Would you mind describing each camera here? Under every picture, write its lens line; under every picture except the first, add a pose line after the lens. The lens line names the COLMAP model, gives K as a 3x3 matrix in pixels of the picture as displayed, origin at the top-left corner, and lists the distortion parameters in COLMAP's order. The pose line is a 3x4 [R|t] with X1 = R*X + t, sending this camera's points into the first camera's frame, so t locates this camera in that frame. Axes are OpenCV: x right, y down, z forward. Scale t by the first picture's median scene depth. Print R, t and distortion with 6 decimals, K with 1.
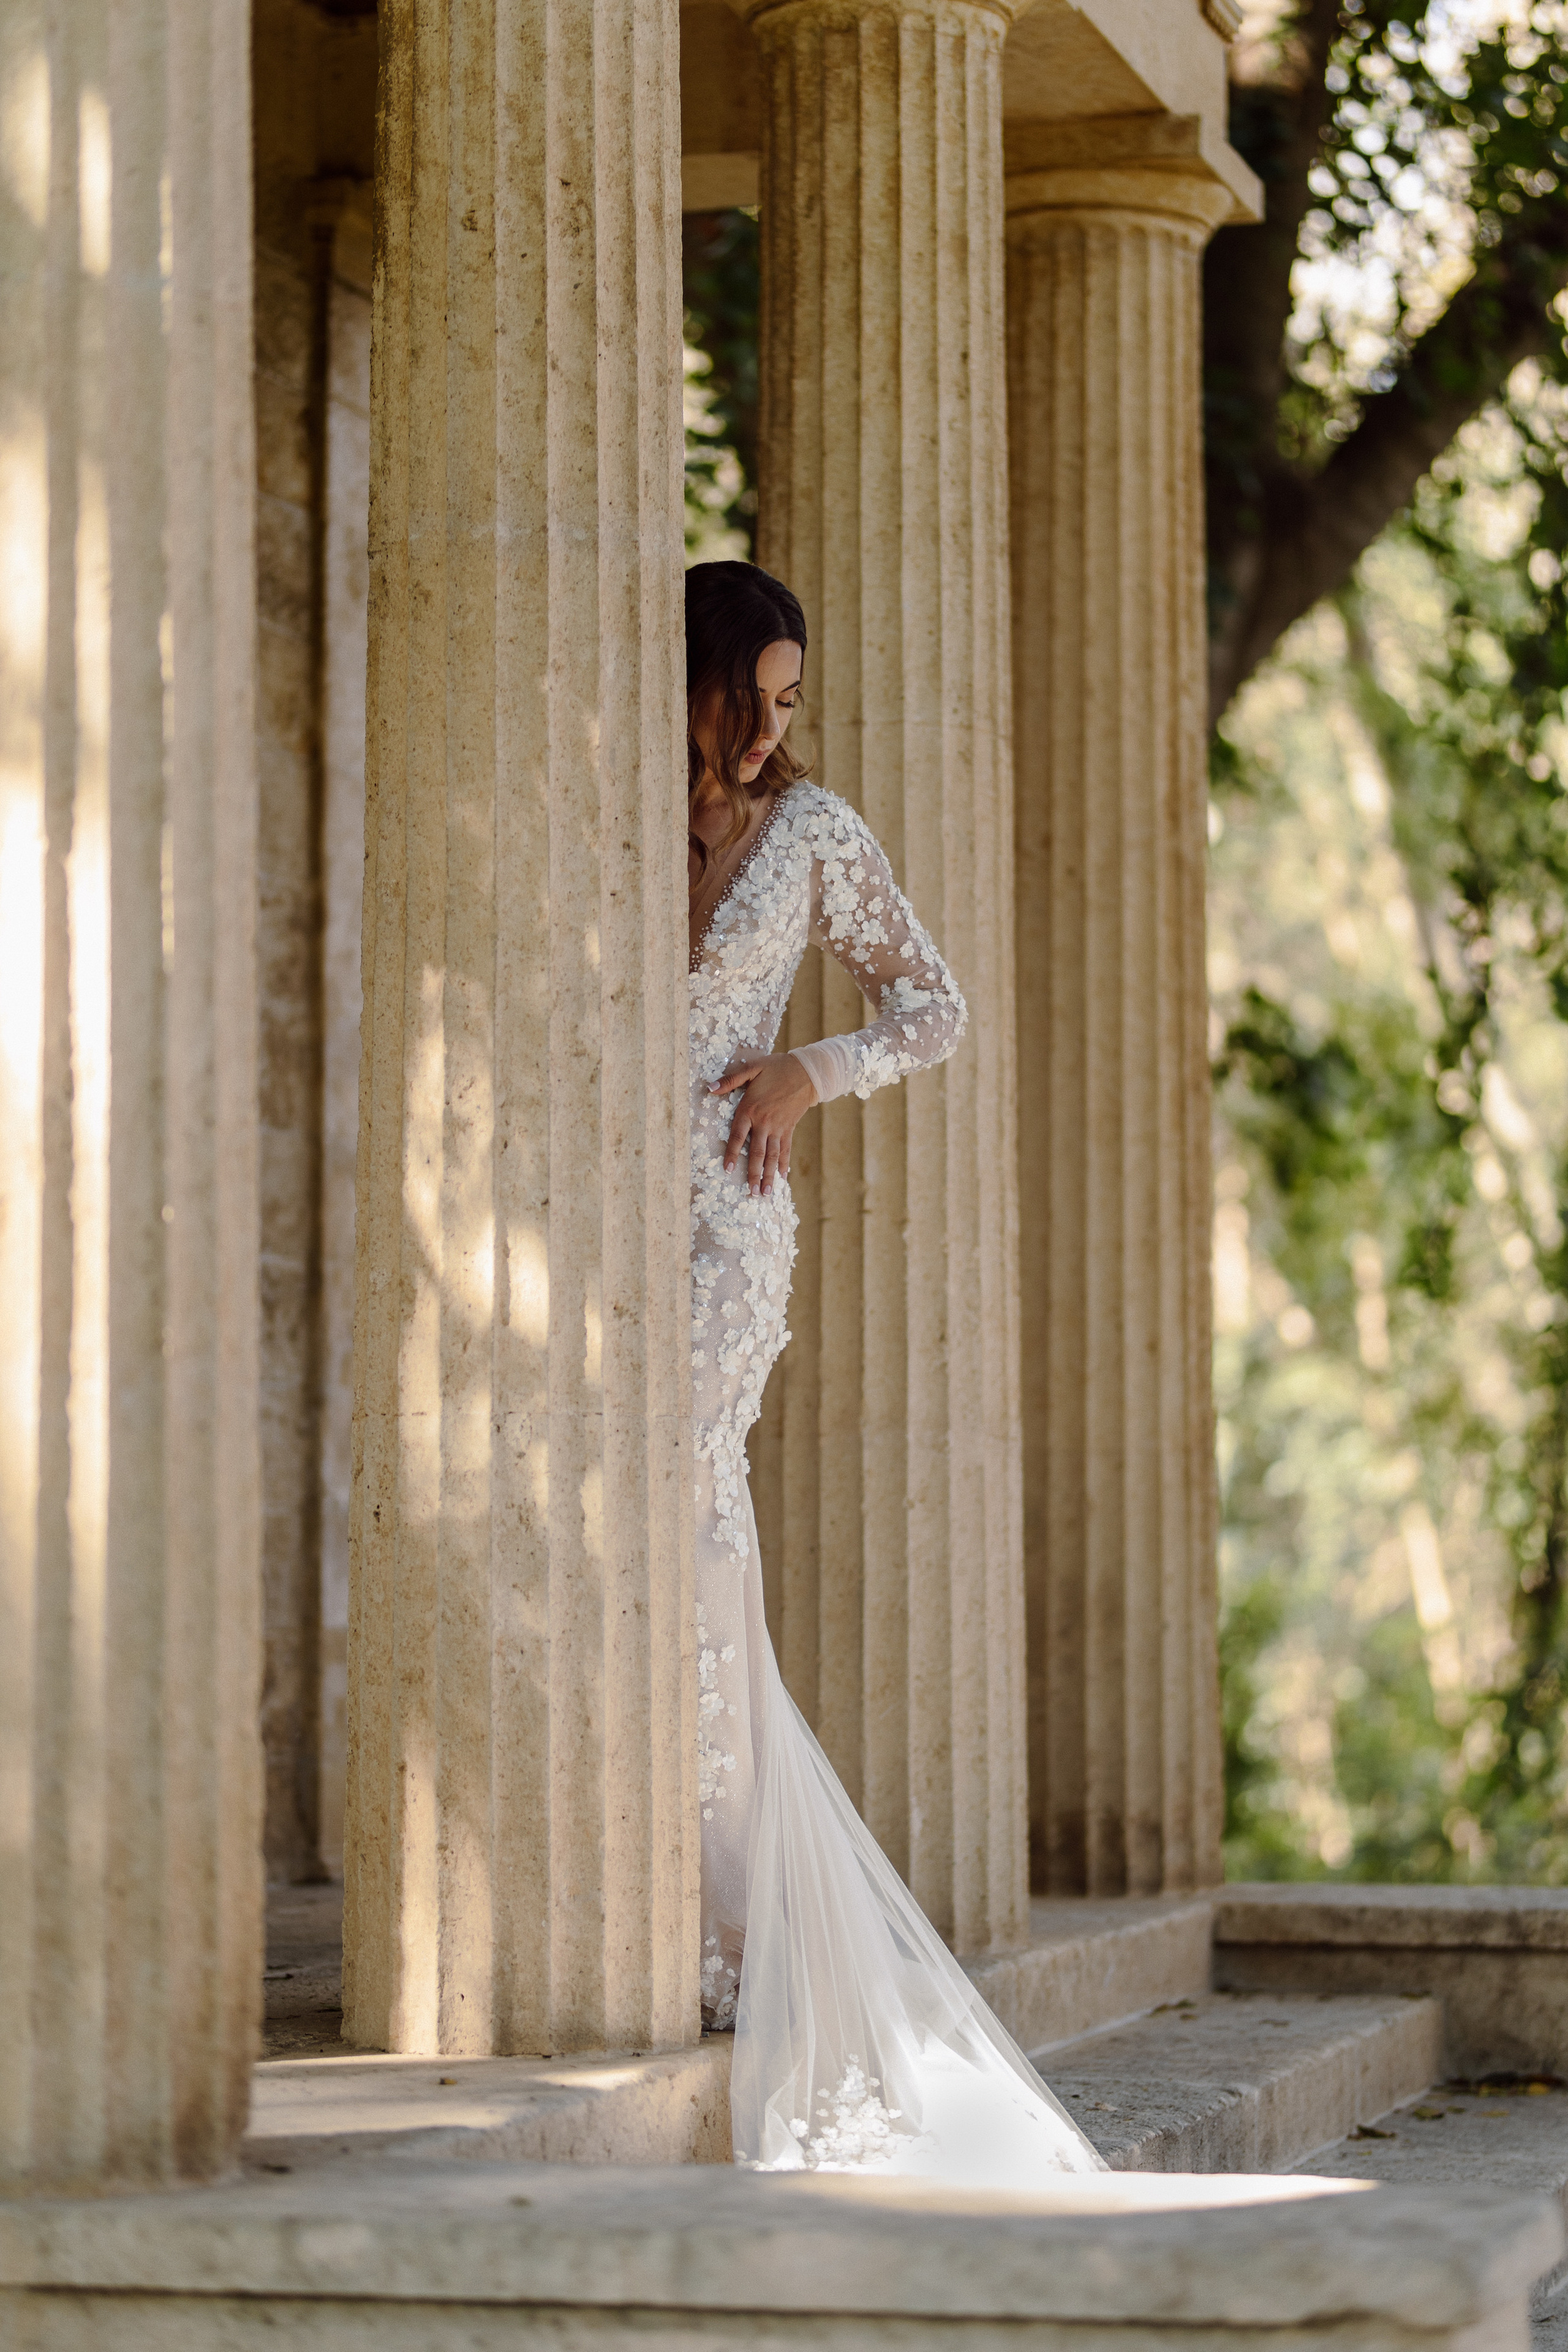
lens RADIAL K [[5514.4, 0, 784.0], [0, 5514.4, 1176.0], [0, 0, 1]] dist [-0.008143, -0.198903]
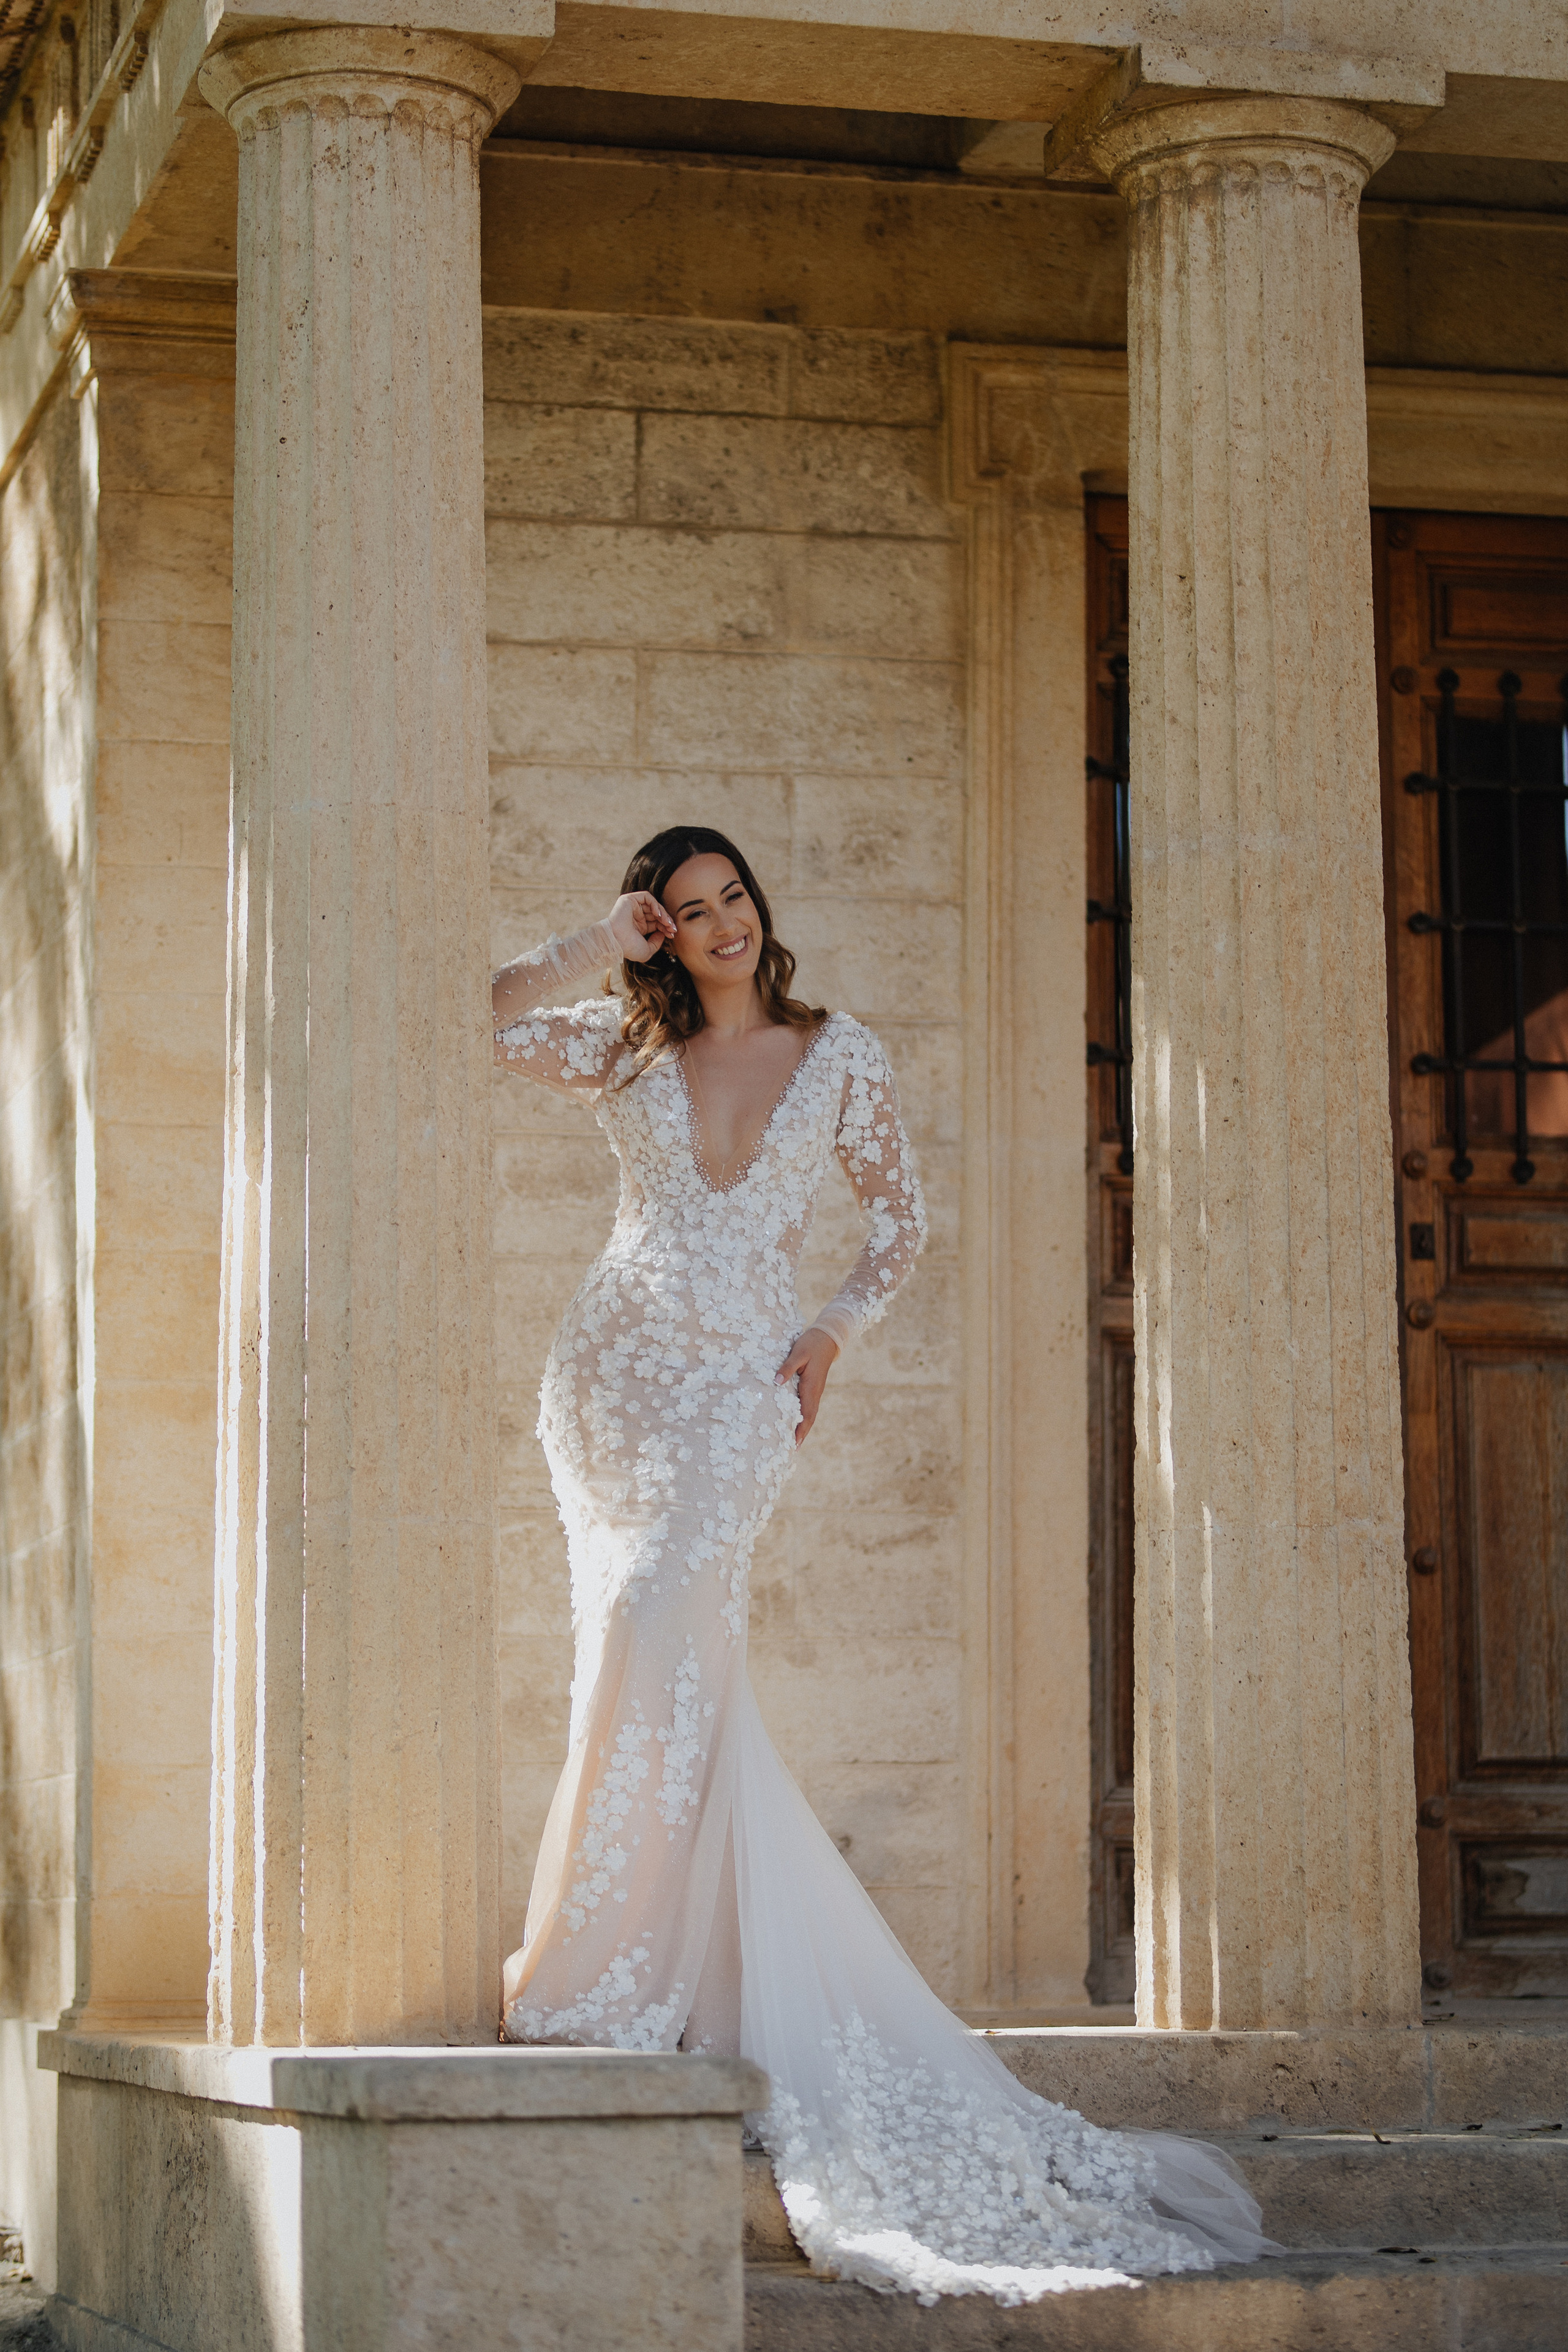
lens RADIAL K [[5584.5, 0, 784.0], [0, 5584.5, 1176.0], [0, 0, 1]] dist [-0.036258, 0.320209]
pose [[0.519339, -0.115285, -0.846757, 0.824490], [0.064690, 0.993319, -0.095564, 0.064272], [0.852116, -0.005147, 0.523327, 0.193177]]
